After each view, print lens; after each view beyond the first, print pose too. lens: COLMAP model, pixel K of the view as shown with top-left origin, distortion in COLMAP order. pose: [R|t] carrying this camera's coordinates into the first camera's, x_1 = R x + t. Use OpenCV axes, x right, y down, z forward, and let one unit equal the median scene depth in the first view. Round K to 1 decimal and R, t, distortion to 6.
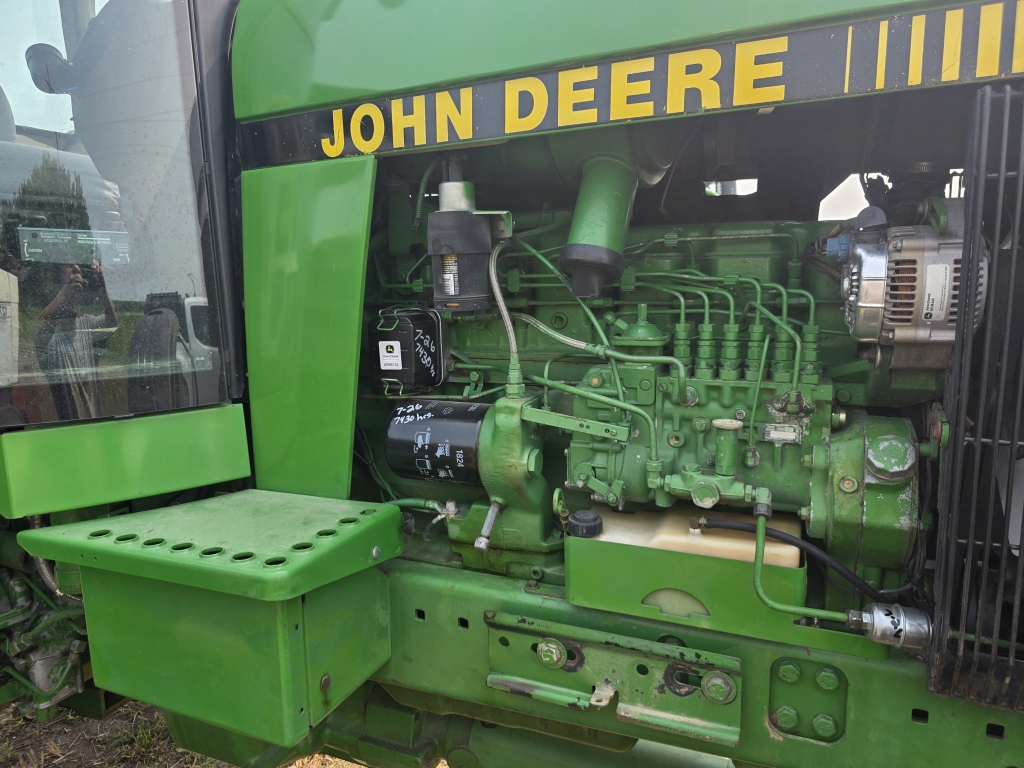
lens RADIAL K [[686.8, 0, 503.9], [0, 686.8, 380.3], [0, 0, 1]] dist [0.041695, -0.040491]
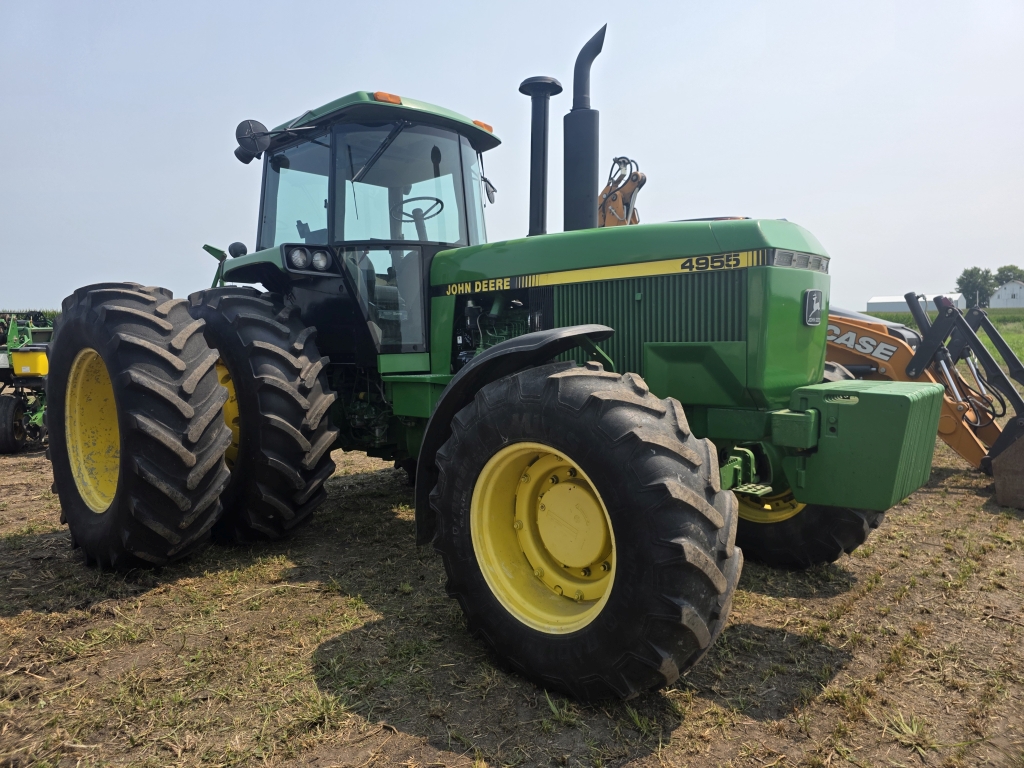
lens RADIAL K [[686.8, 0, 514.1], [0, 686.8, 376.6], [0, 0, 1]] dist [0.041695, -0.040491]
pose [[0.940704, 0.021030, -0.338577, 1.755952], [-0.055632, 0.994128, -0.092820, 0.620223], [0.334637, 0.106151, 0.936349, -3.118124]]
